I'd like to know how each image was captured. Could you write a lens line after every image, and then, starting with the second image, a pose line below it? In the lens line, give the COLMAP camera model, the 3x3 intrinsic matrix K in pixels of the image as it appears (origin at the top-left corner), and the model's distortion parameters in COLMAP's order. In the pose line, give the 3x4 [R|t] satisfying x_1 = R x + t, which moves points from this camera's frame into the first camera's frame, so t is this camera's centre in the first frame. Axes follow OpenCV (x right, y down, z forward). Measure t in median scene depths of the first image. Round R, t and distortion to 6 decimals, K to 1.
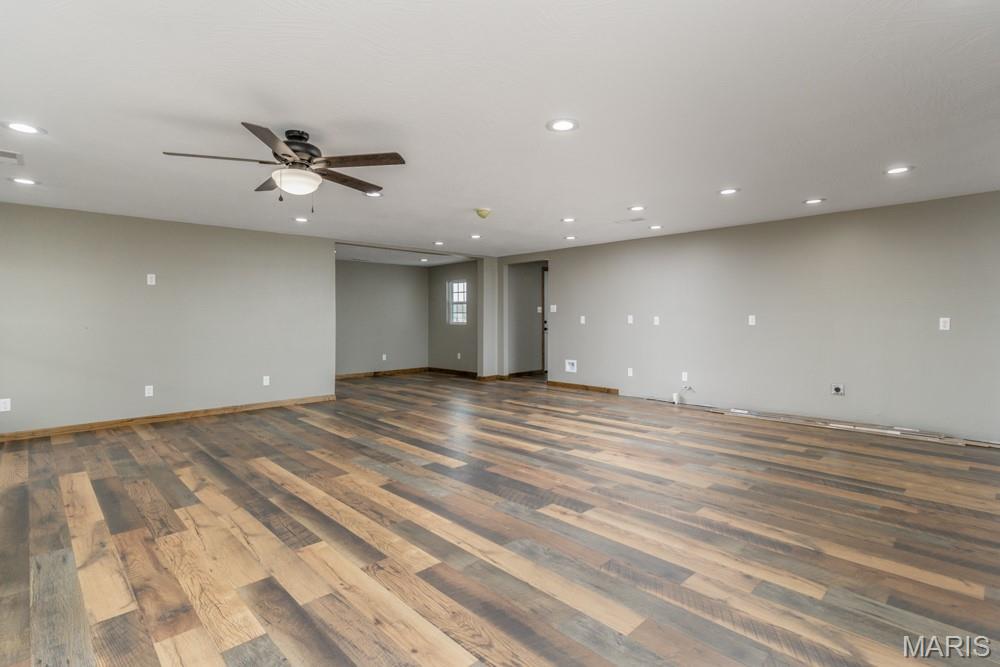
lens RADIAL K [[508.4, 0, 499.5], [0, 508.4, 315.8], [0, 0, 1]] dist [0.000484, 0.000230]
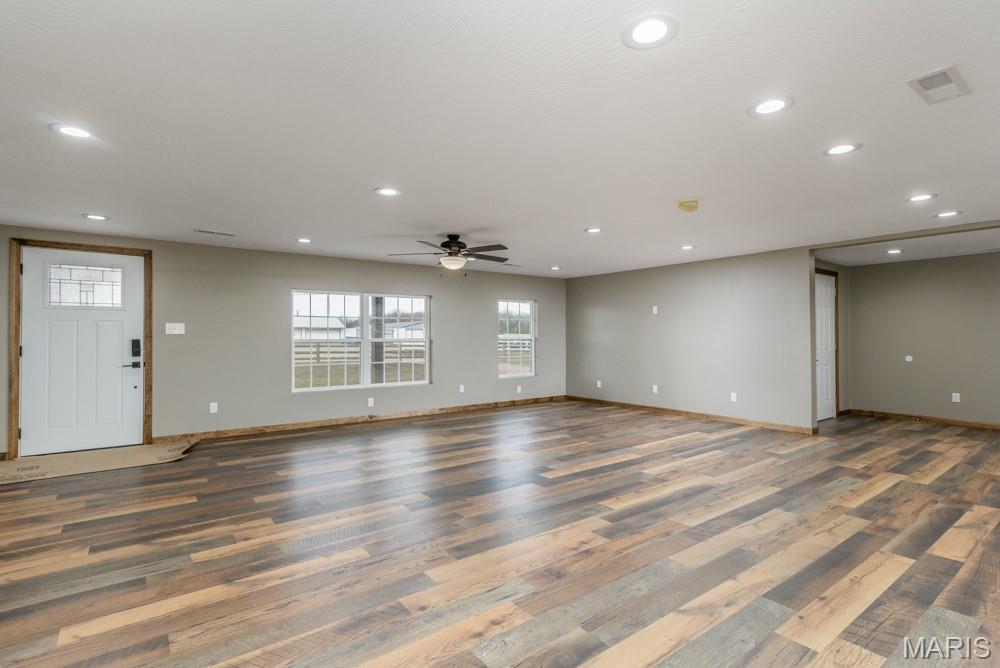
lens RADIAL K [[470.4, 0, 500.0], [0, 470.4, 334.0], [0, 0, 1]] dist [-0.001846, 0.000122]
pose [[-0.123073, -0.004612, -0.992387, 1.383352], [0.005315, 0.999972, -0.005306, -0.001257], [0.992383, -0.005928, -0.123045, 1.547233]]
